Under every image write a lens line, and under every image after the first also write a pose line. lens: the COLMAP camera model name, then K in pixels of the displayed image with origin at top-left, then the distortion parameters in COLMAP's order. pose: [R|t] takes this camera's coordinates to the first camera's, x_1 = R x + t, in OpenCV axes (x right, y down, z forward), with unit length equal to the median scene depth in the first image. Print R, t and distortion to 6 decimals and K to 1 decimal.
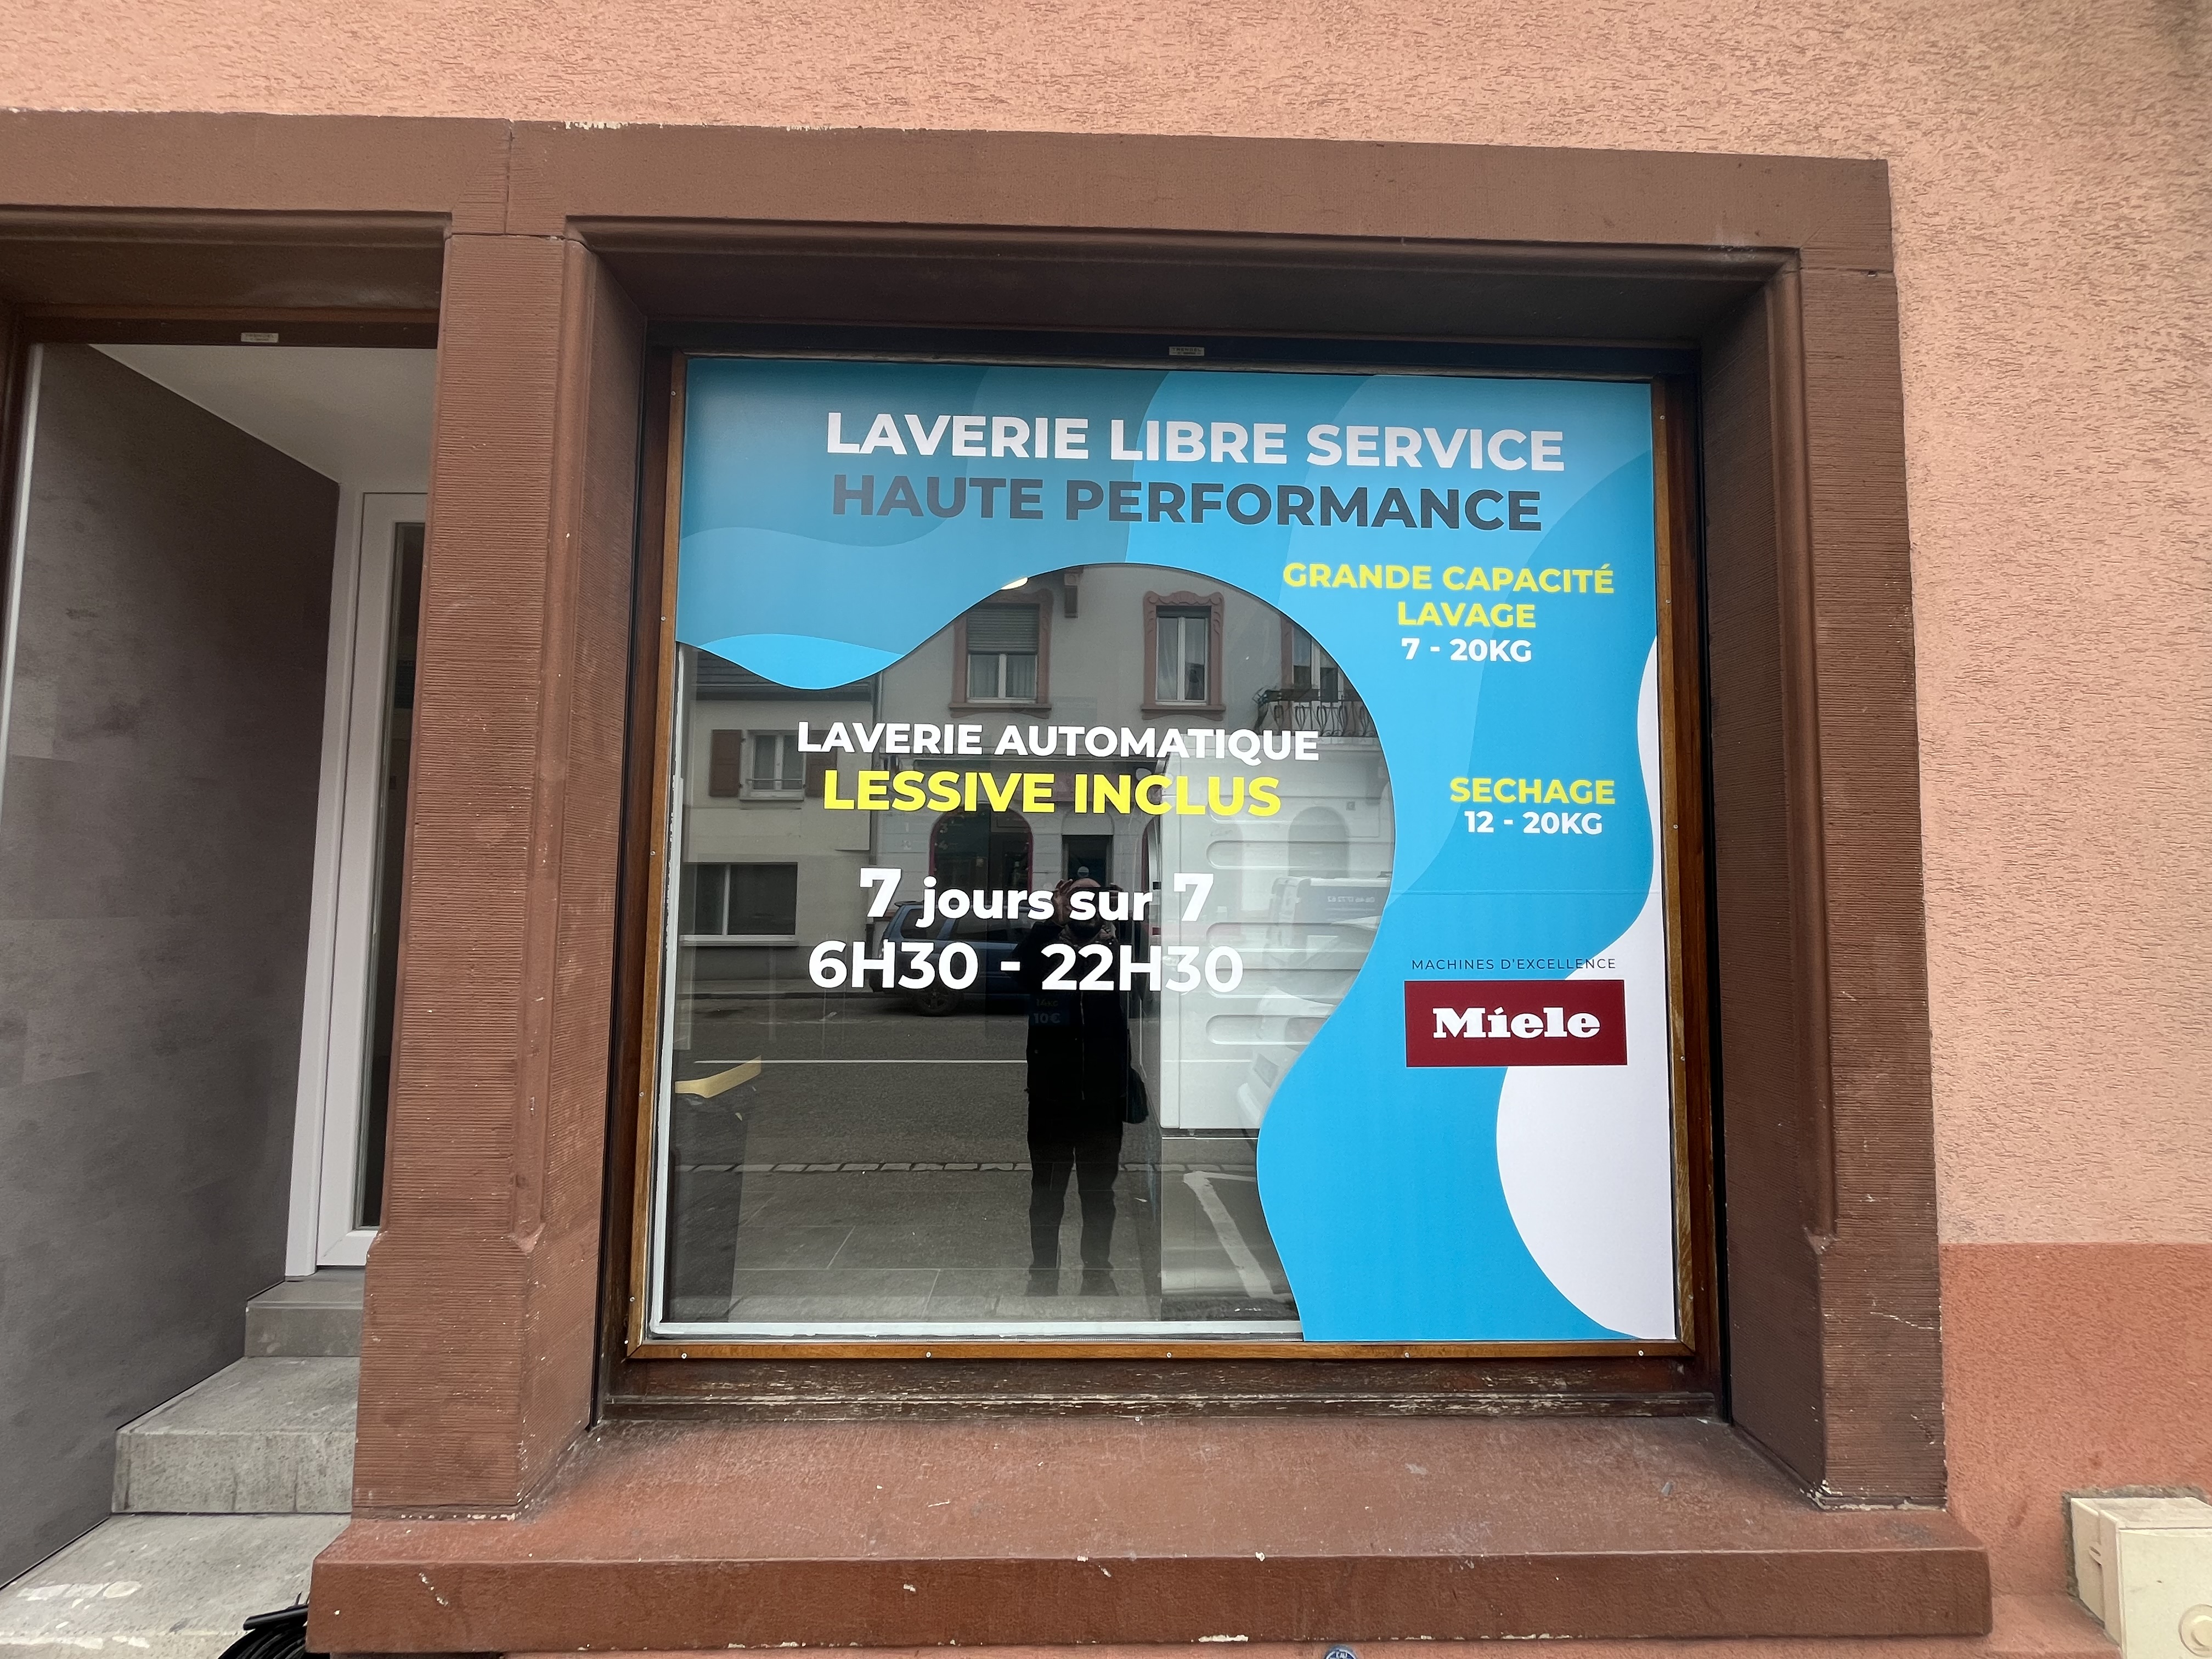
lens RADIAL K [[878.7, 0, 1106.0], [0, 878.7, 829.5], [0, 0, 1]] dist [-0.002107, -0.000313]
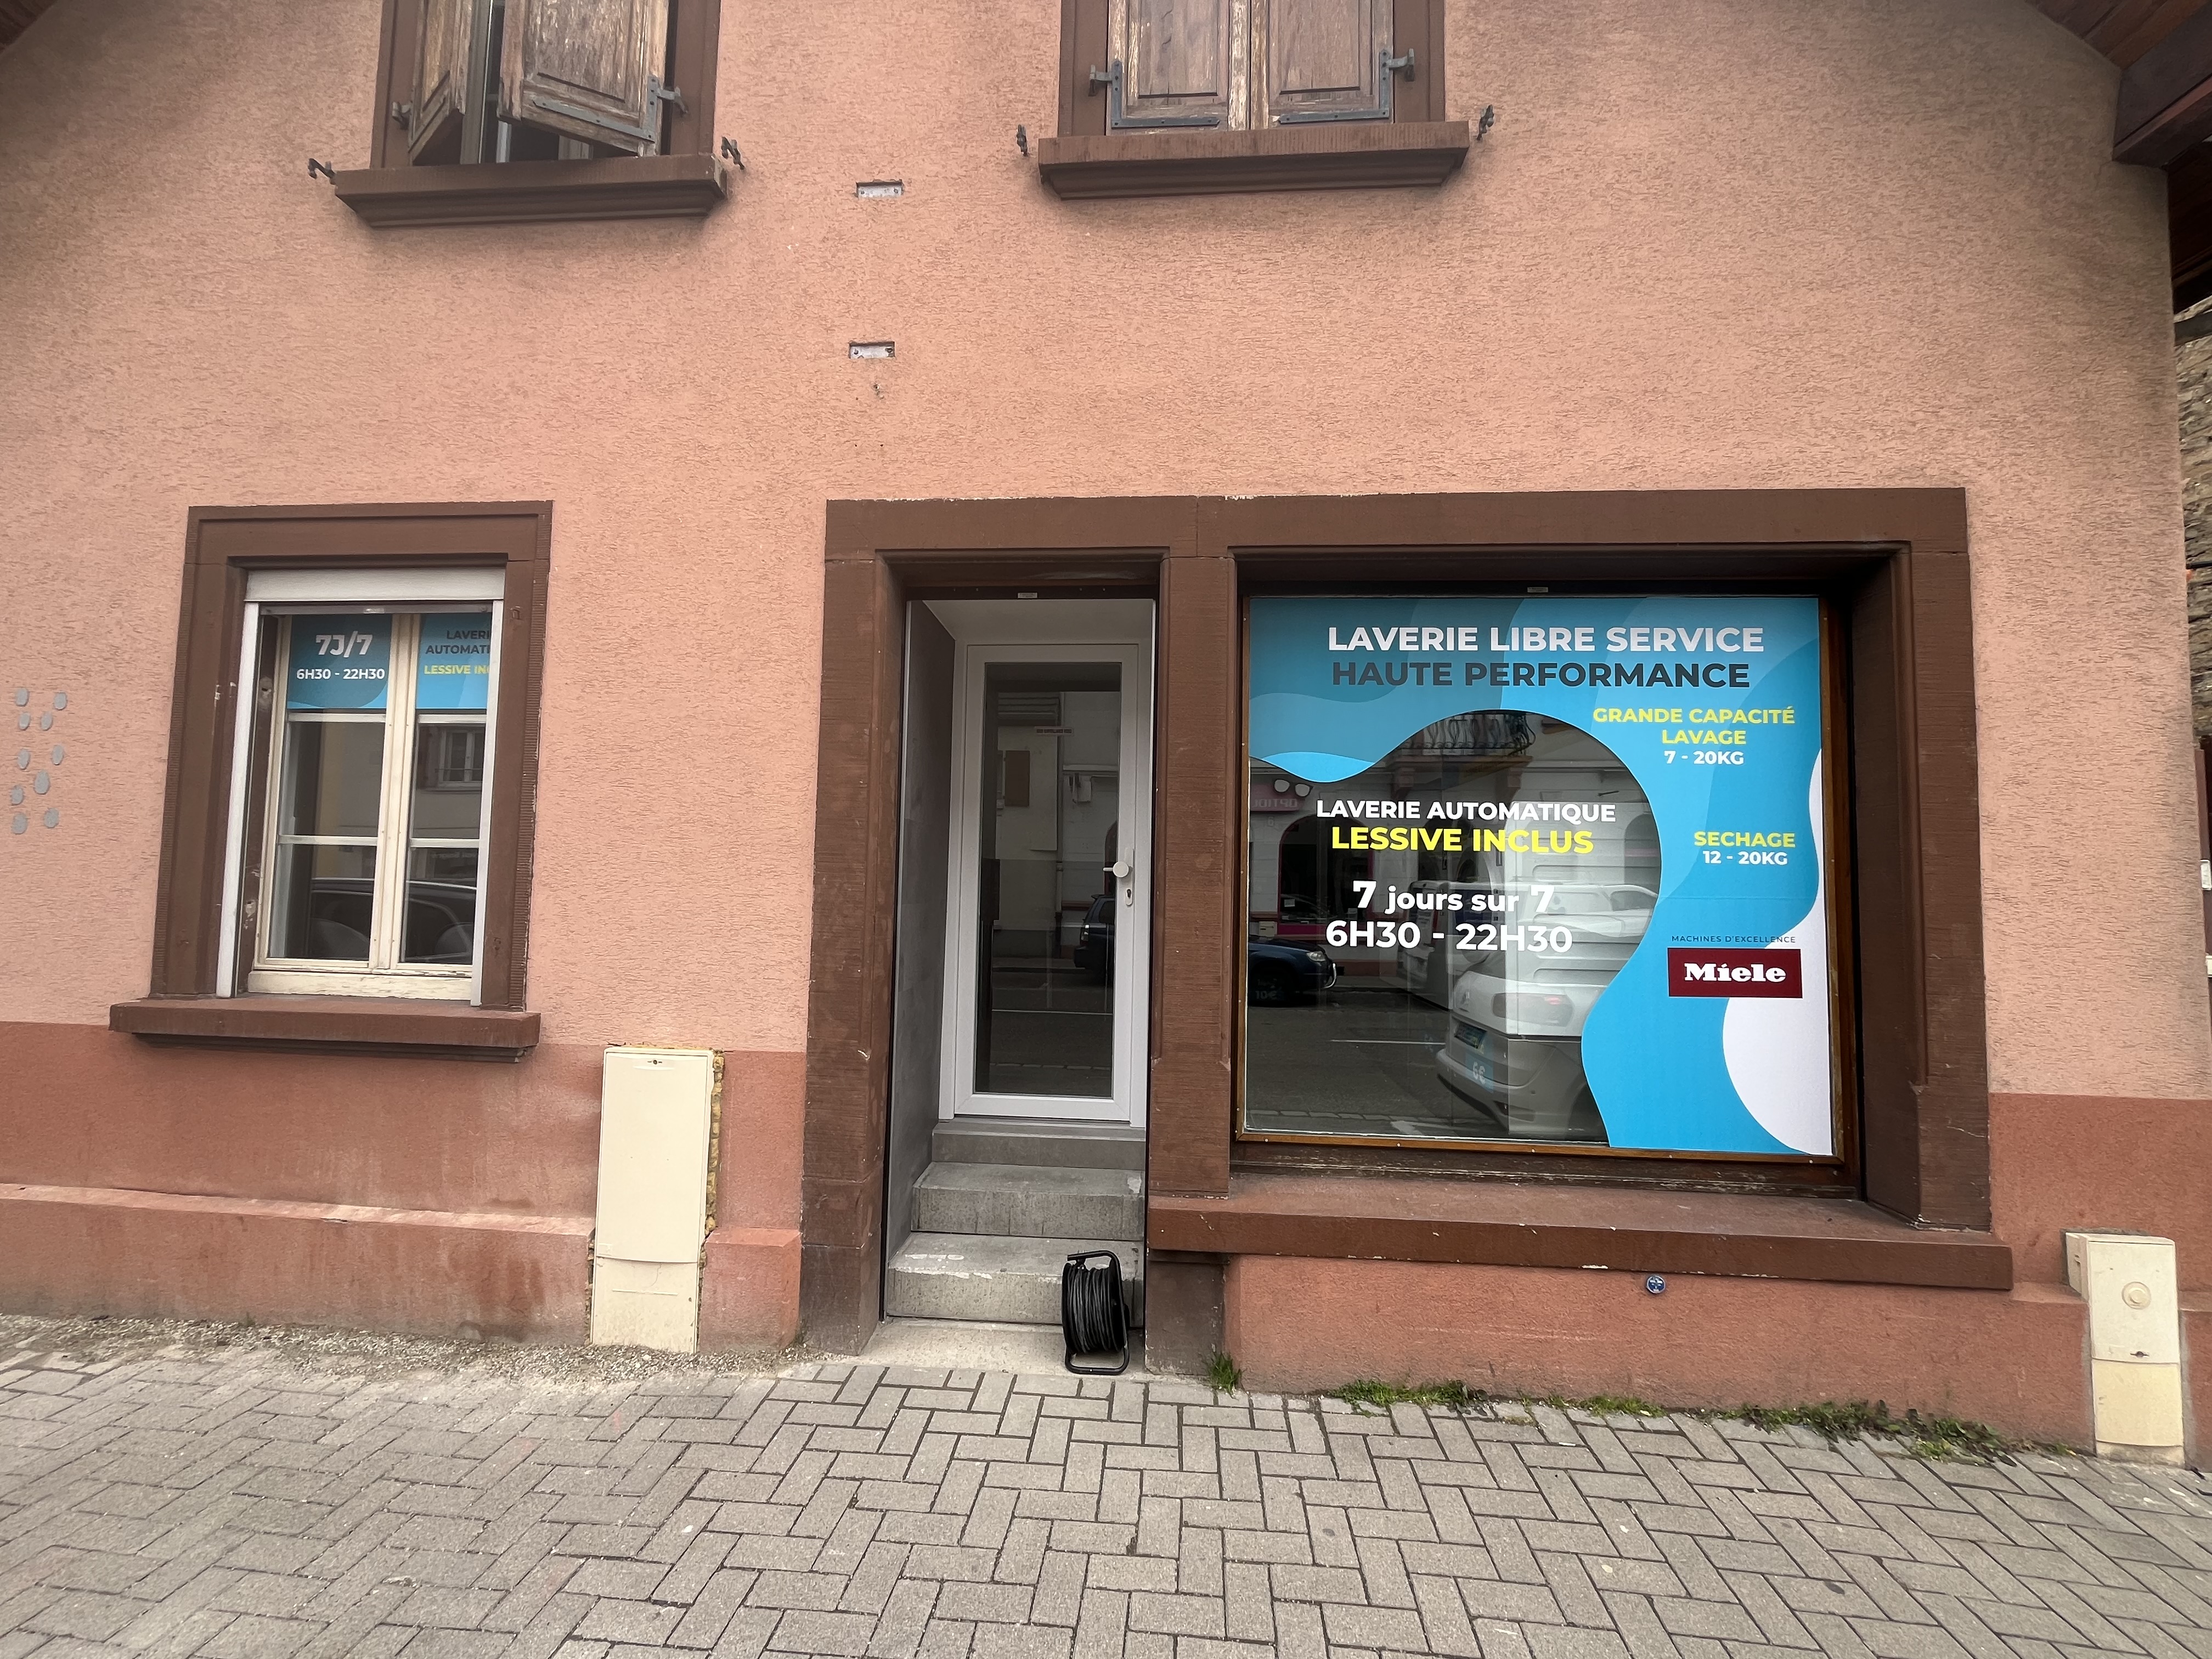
lens RADIAL K [[878.7, 0, 1106.0], [0, 878.7, 829.5], [0, 0, 1]] dist [-0.002107, -0.000313]
pose [[0.995549, 0.003053, -0.094195, -0.622309], [-0.002795, 0.999992, 0.002866, -0.066856], [0.094203, -0.002590, 0.995550, -0.866158]]
